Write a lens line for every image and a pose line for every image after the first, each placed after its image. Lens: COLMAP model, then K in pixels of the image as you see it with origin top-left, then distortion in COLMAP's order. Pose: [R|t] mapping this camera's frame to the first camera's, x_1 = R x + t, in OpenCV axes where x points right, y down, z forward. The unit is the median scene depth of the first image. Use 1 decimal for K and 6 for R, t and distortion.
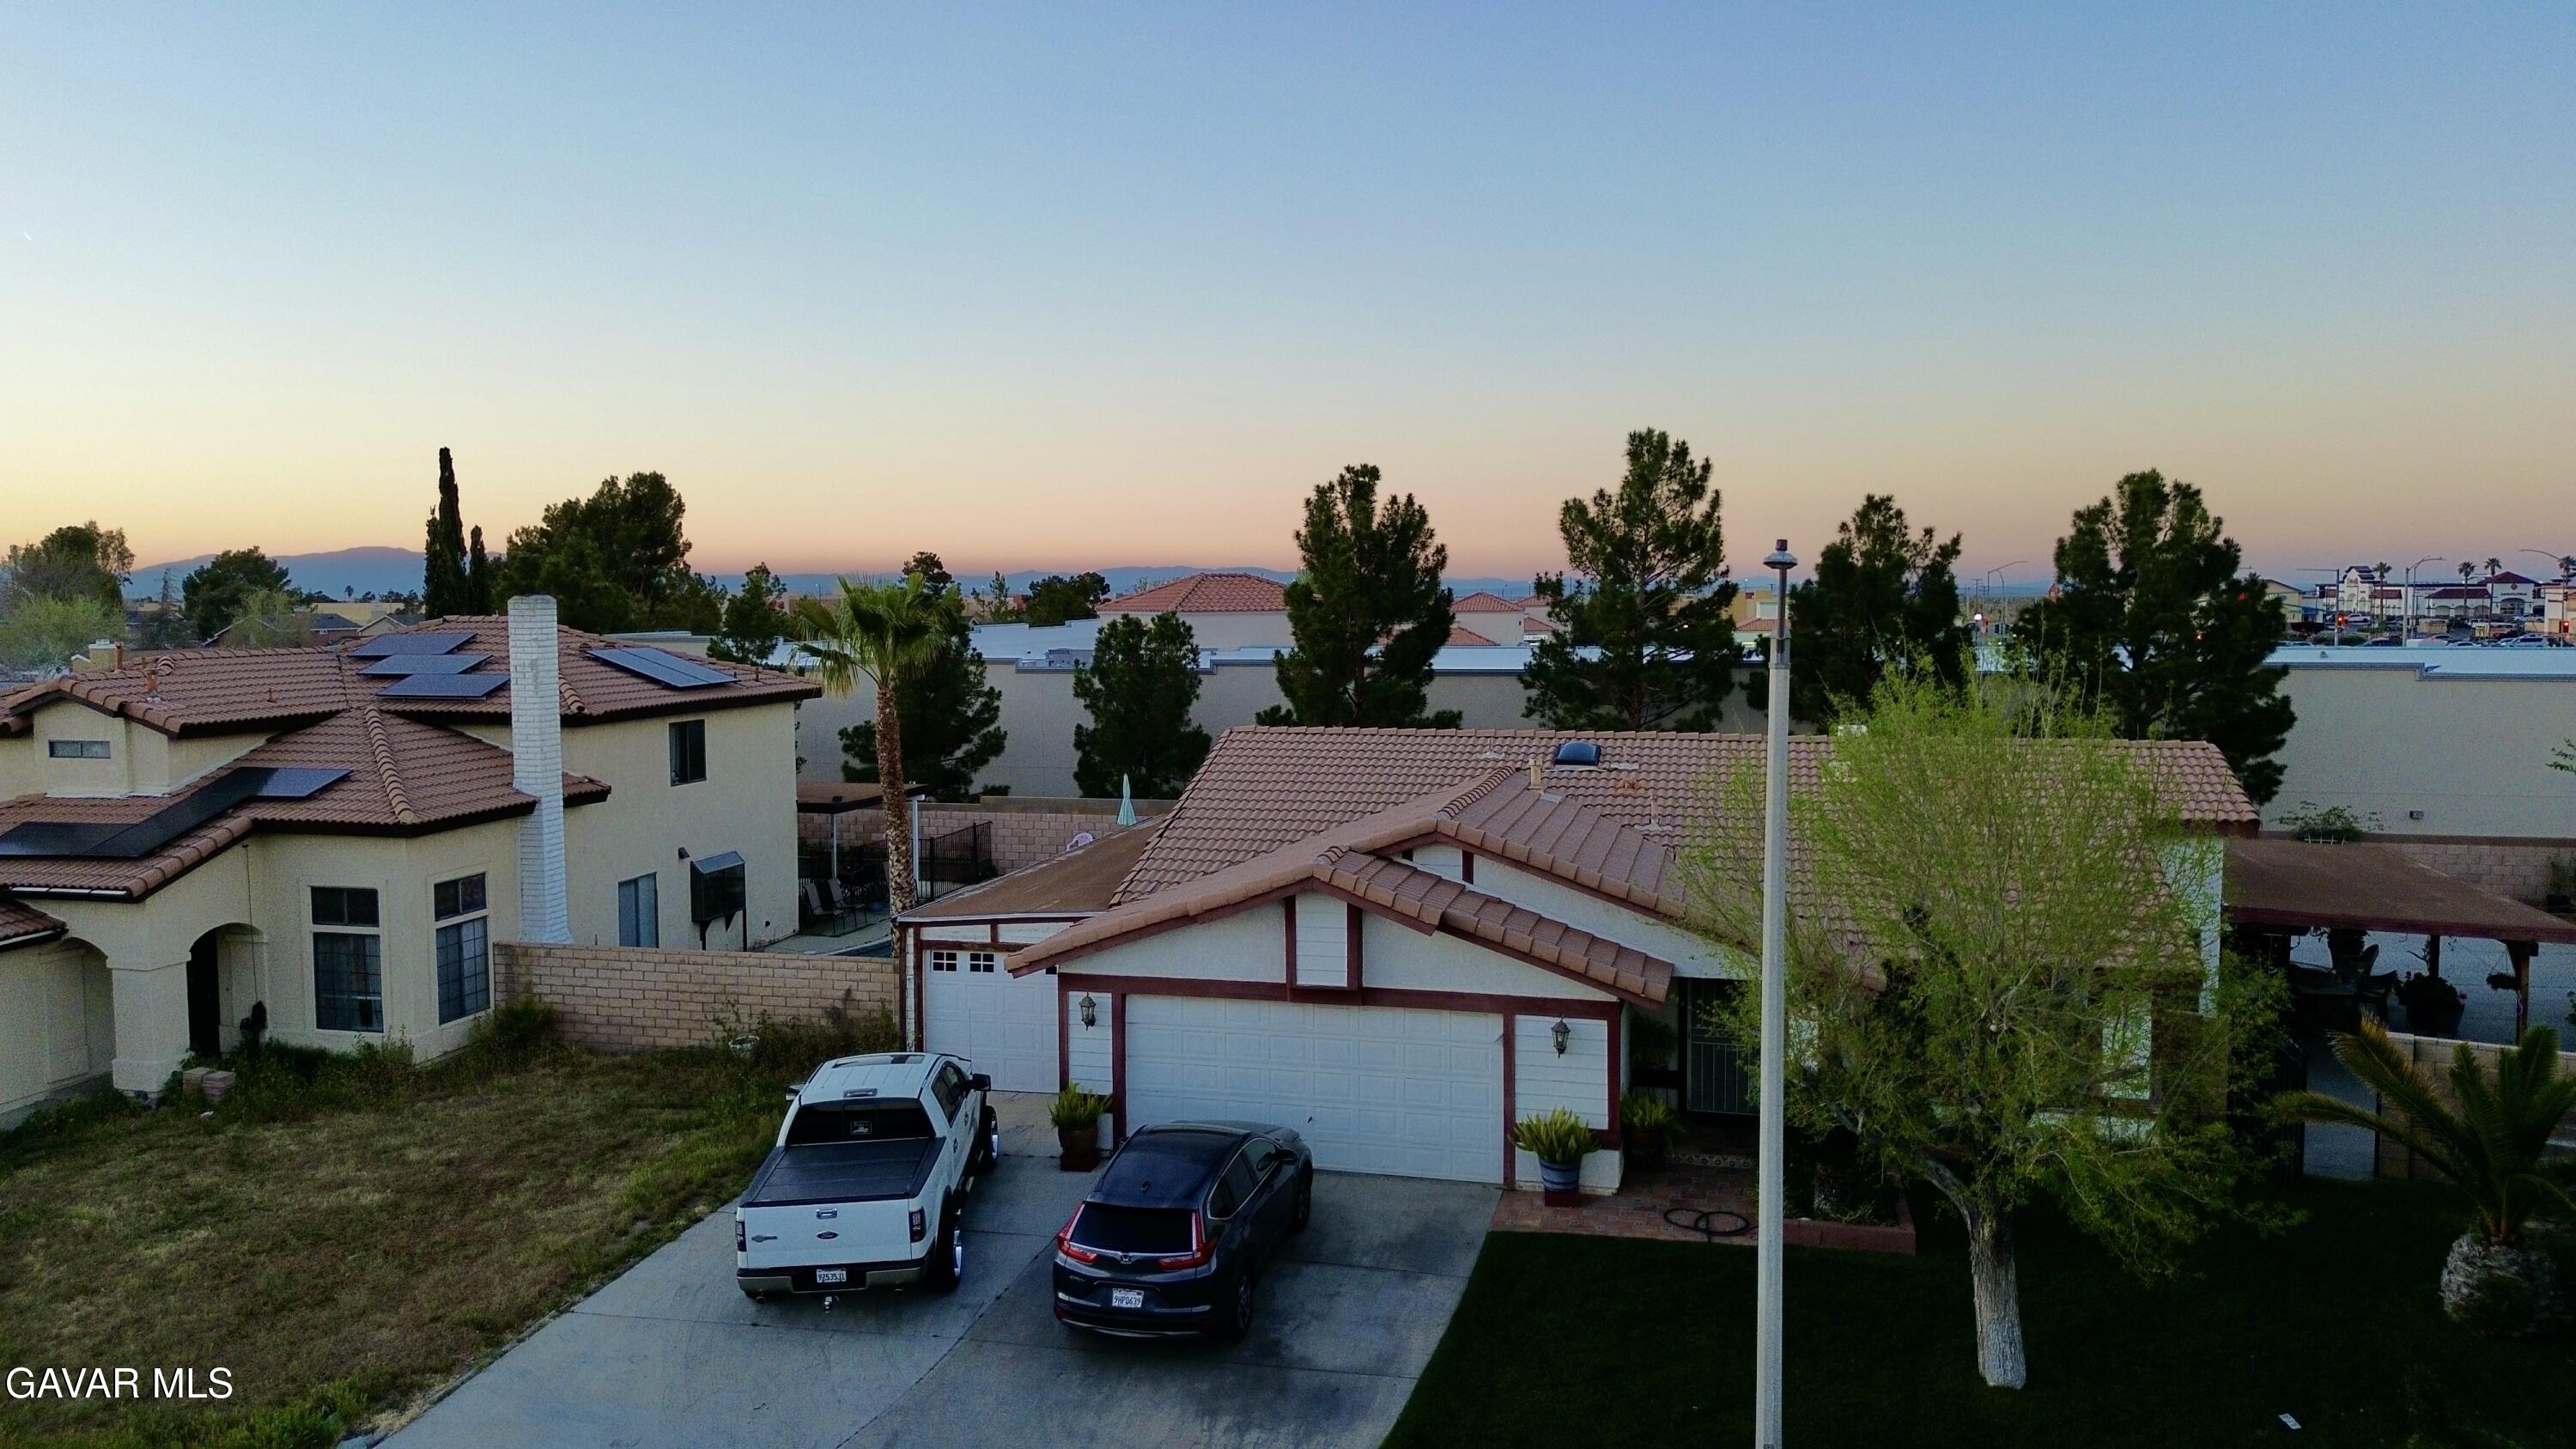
lens RADIAL K [[1819.0, 0, 1288.0], [0, 1819.0, 724.5], [0, 0, 1]] dist [0.065201, -0.066345]
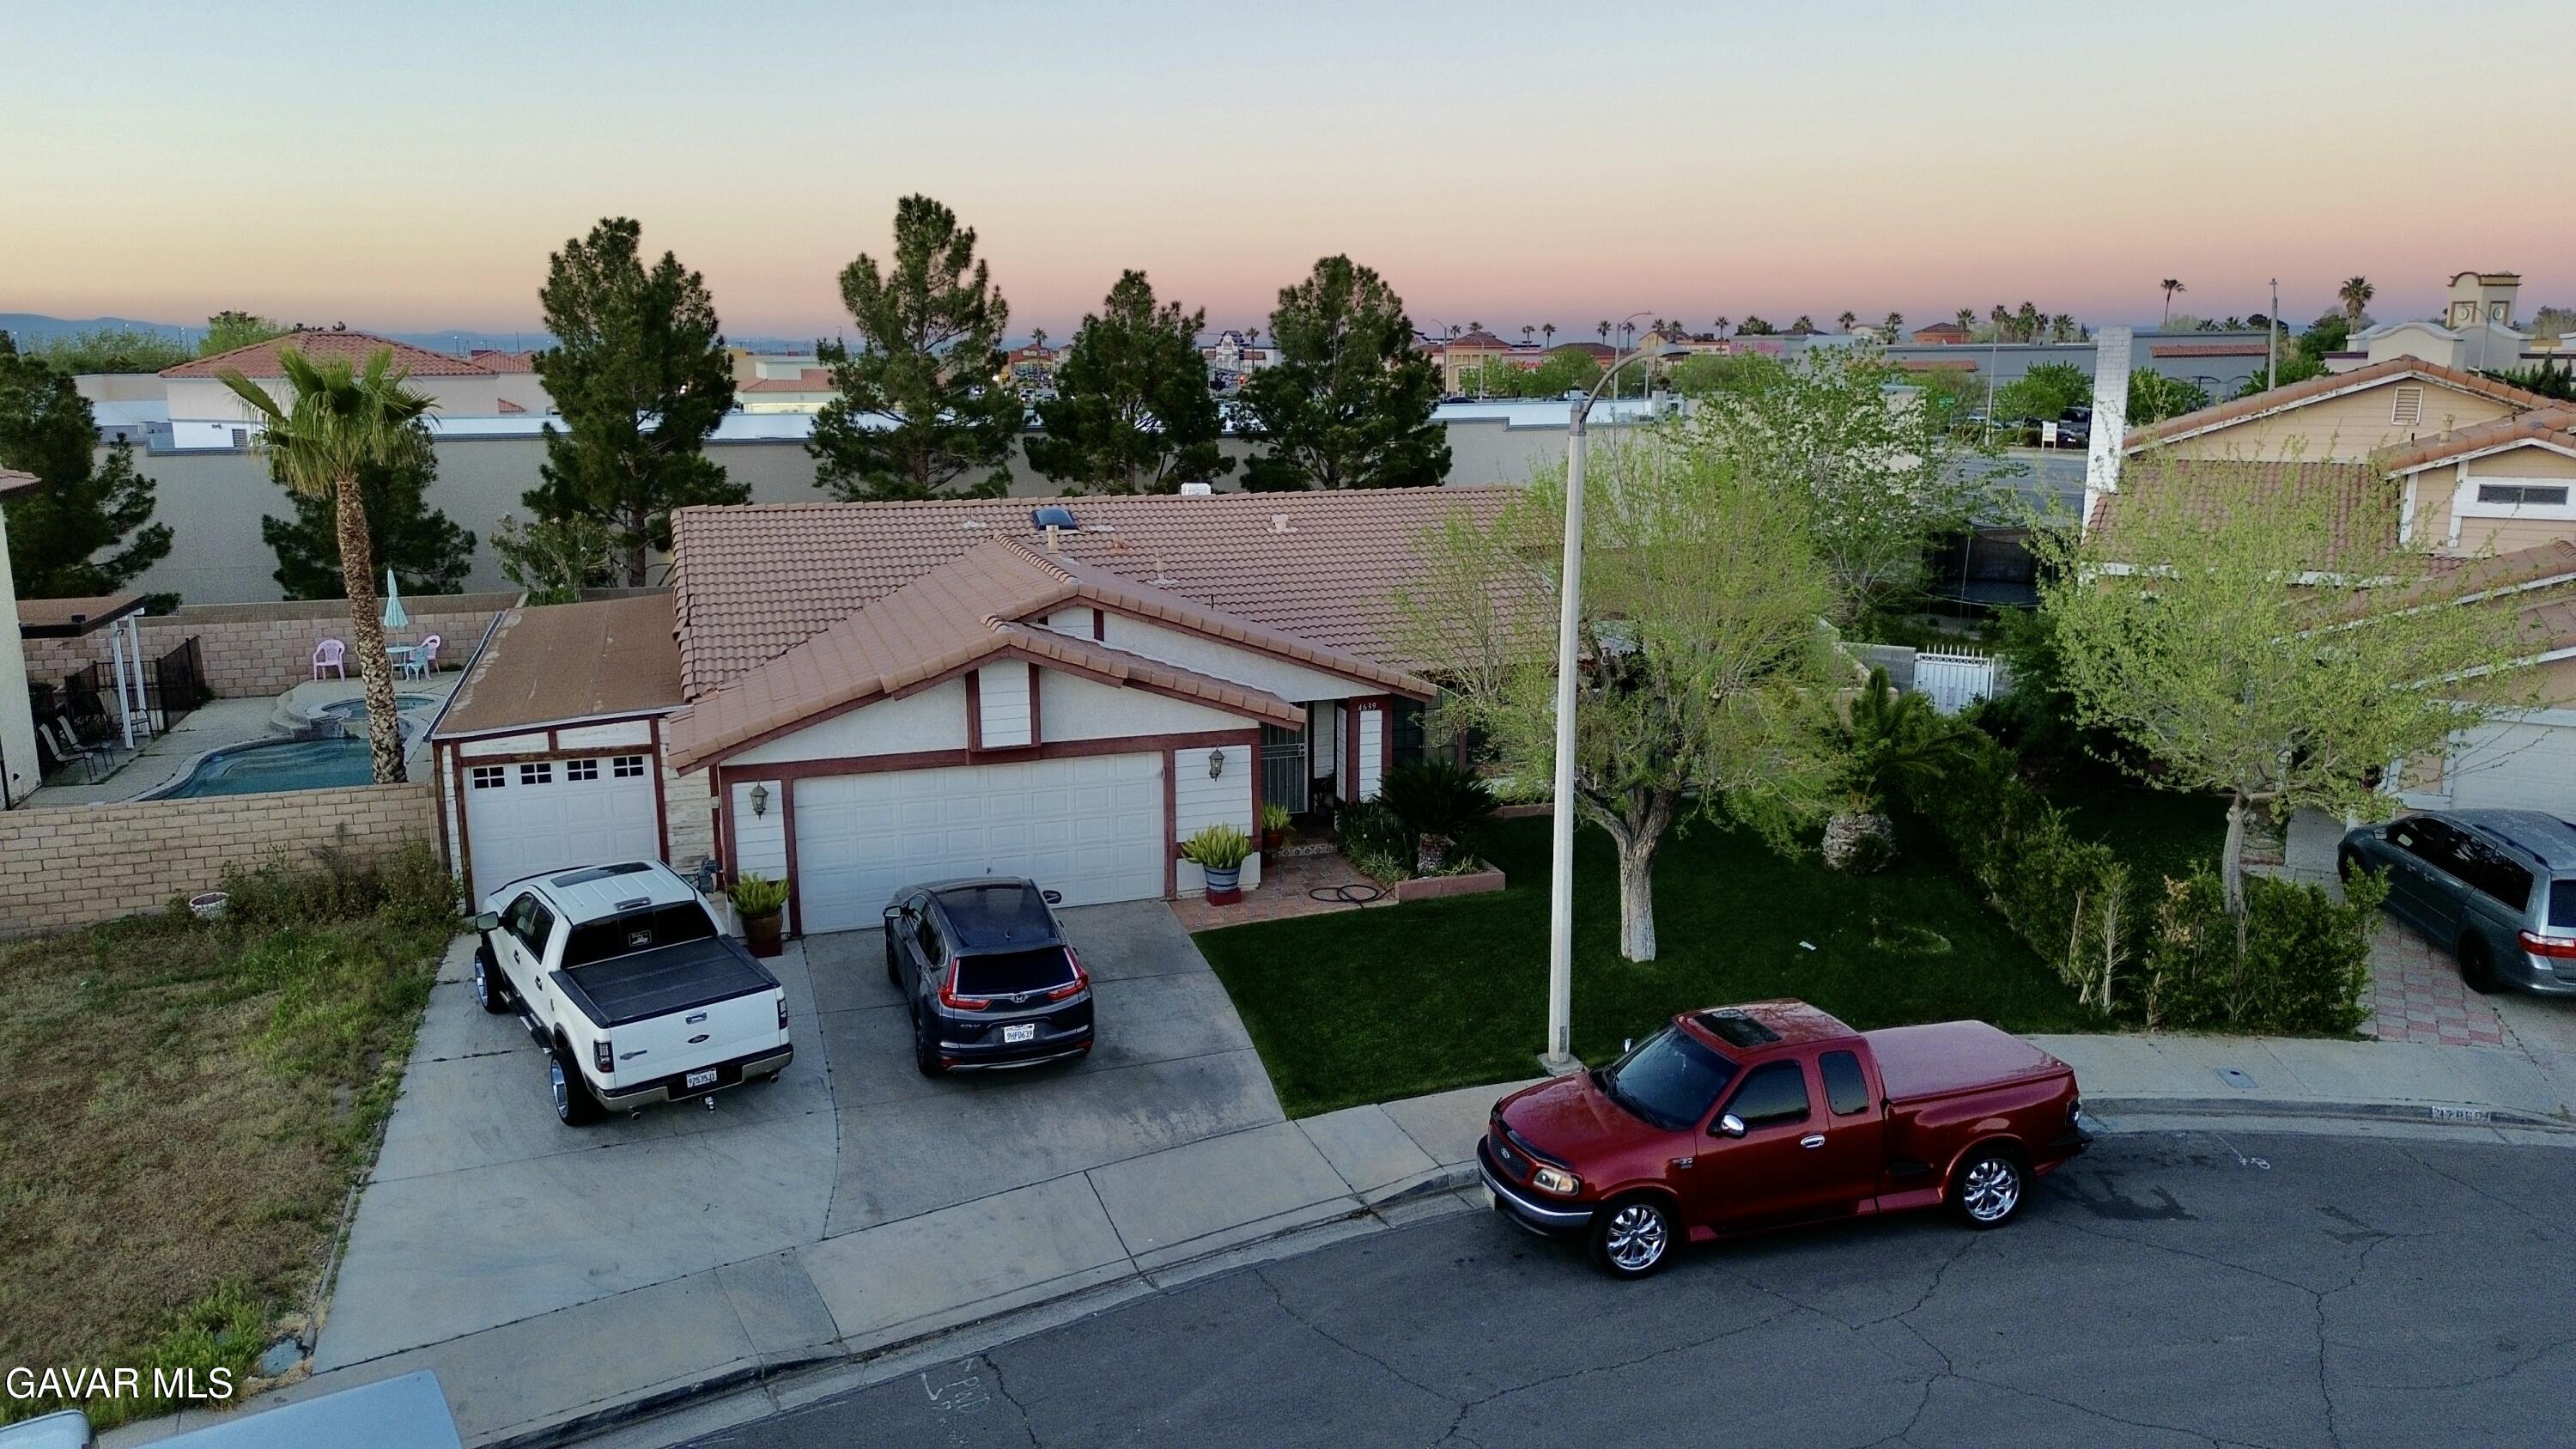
lens RADIAL K [[1816.7, 0, 1288.0], [0, 1816.7, 724.5], [0, 0, 1]] dist [0.112897, -0.160947]
pose [[0.842902, -0.108556, 0.527002, -0.331490], [0.039641, 0.989304, 0.140382, -0.010390], [-0.536604, -0.097437, 0.838190, 0.010874]]
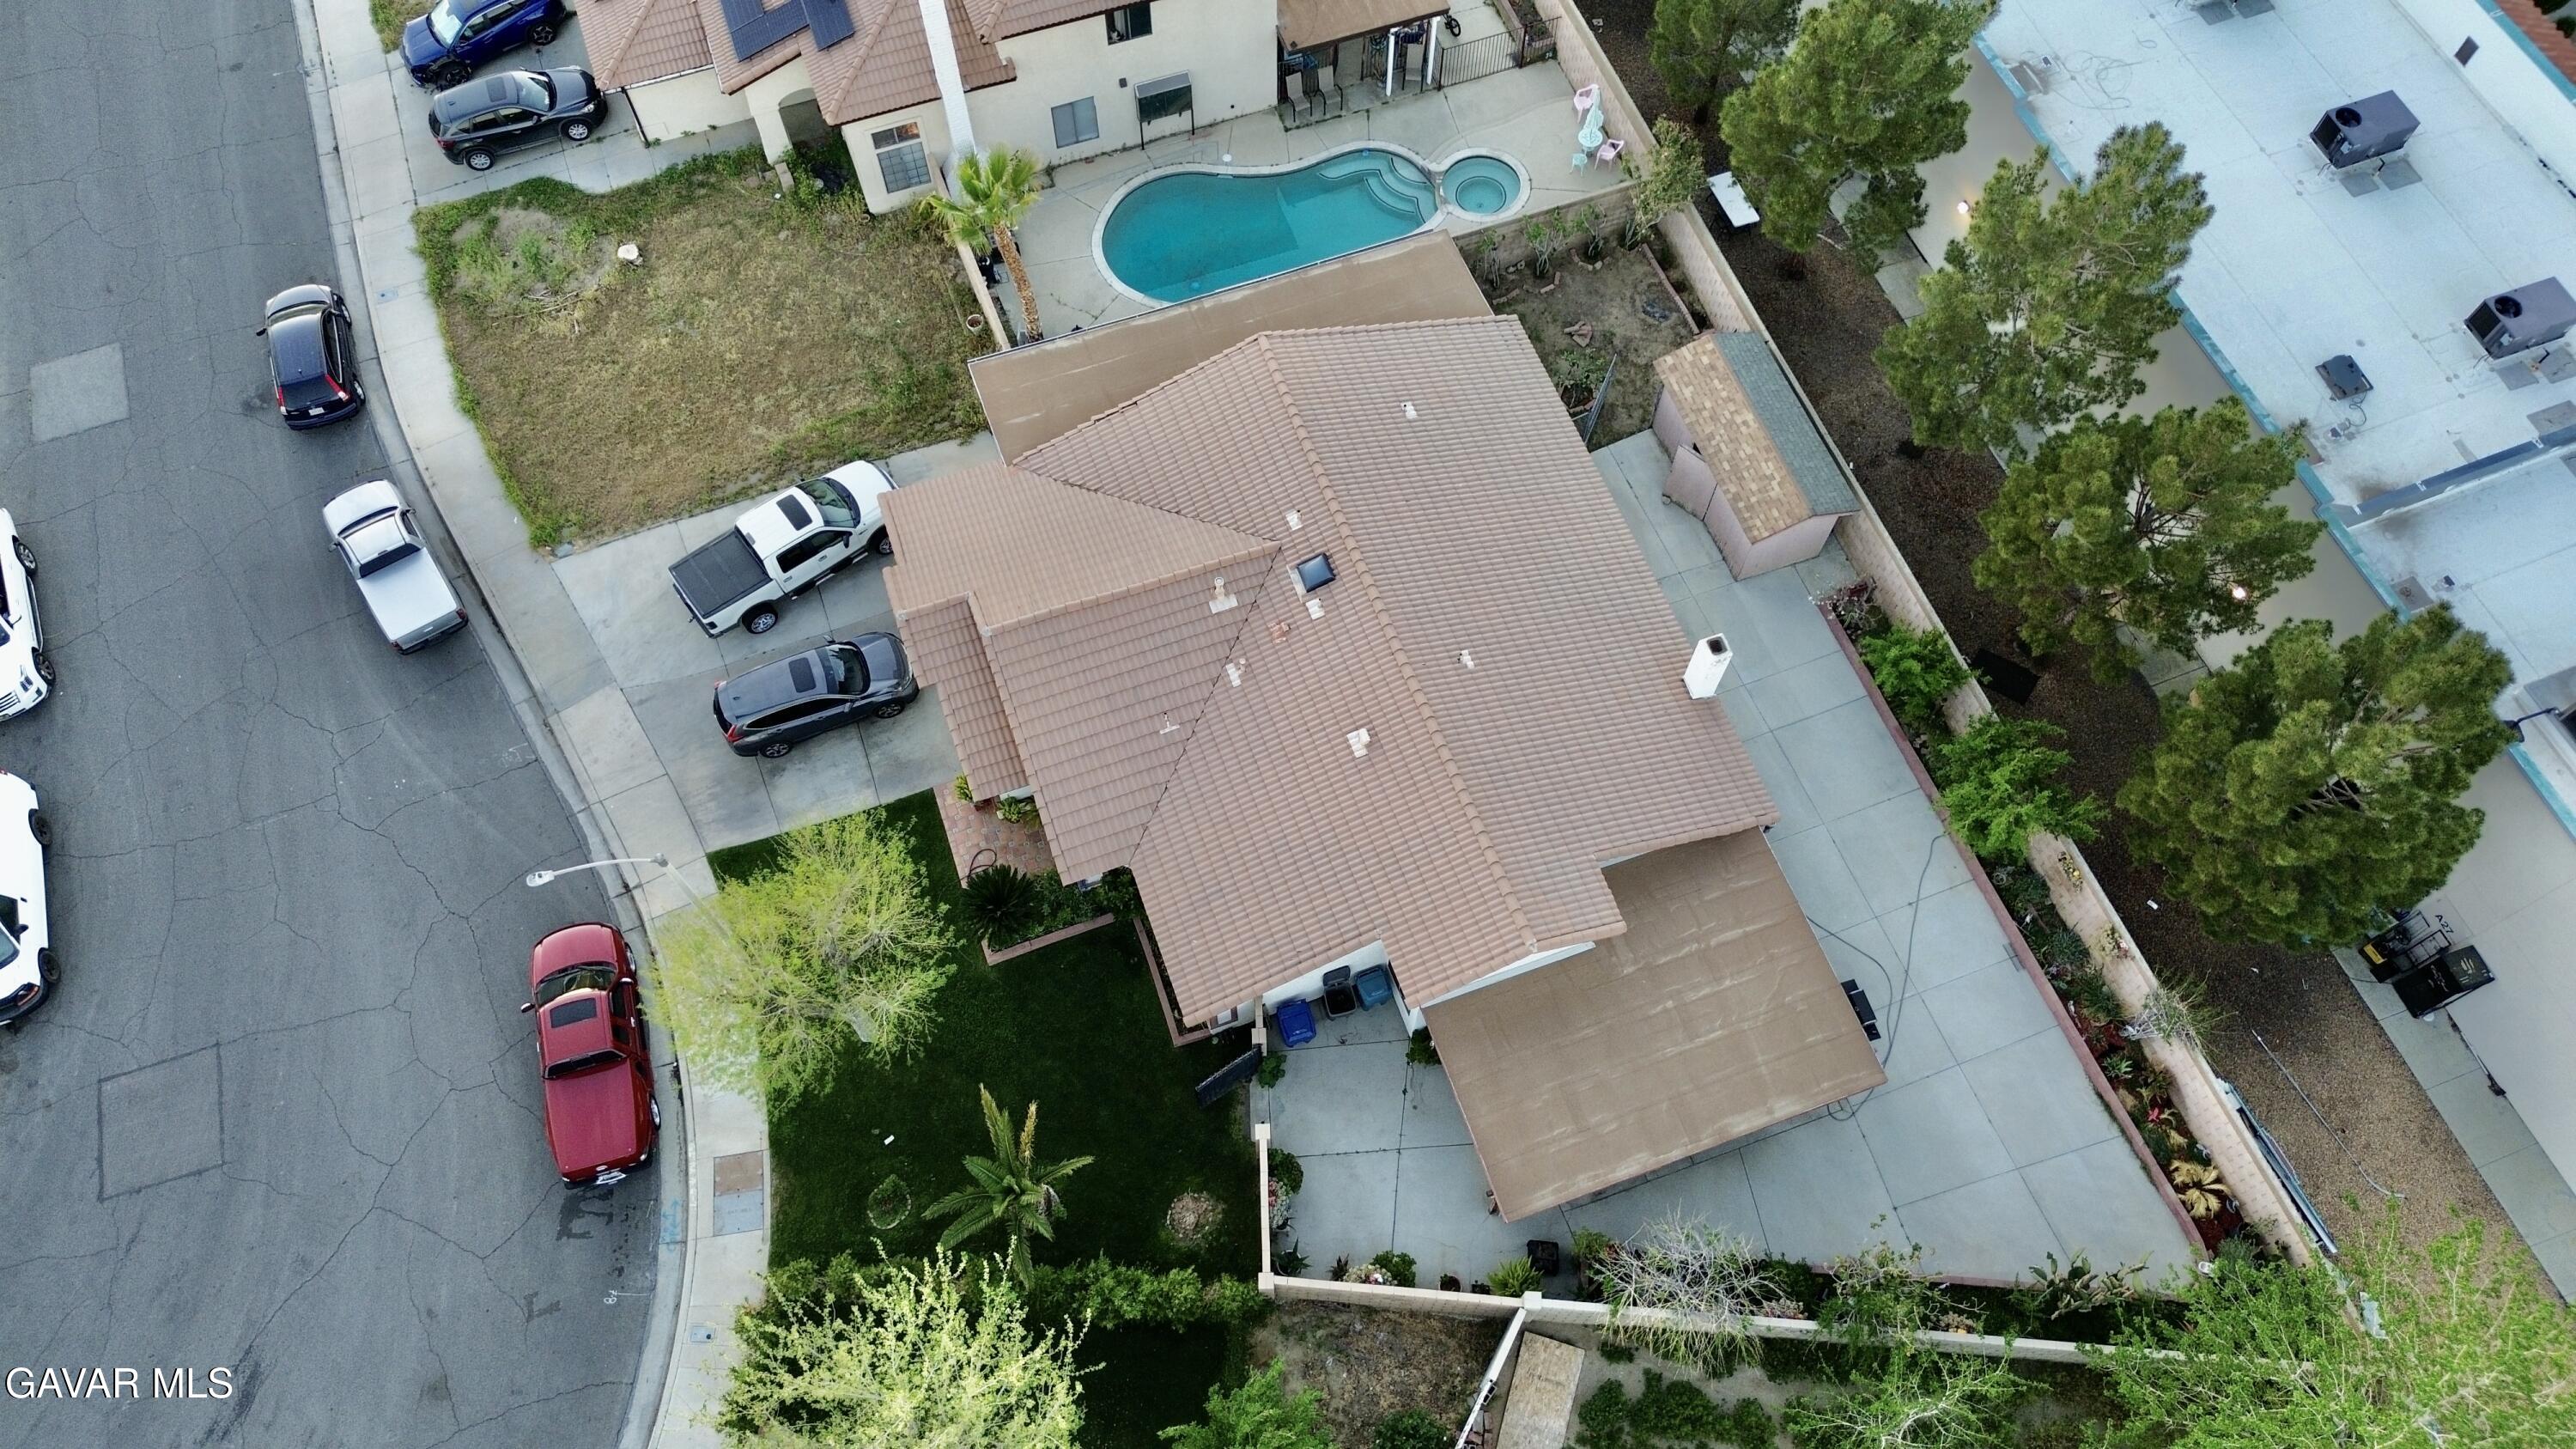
lens RADIAL K [[1819.0, 0, 1288.0], [0, 1819.0, 724.5], [0, 0, 1]] dist [0.065201, -0.066345]
pose [[0.562886, 0.744804, -0.358365, 0.764523], [-0.070152, 0.475062, 0.877151, -1.180812], [0.823552, -0.468596, 0.319656, 0.552107]]
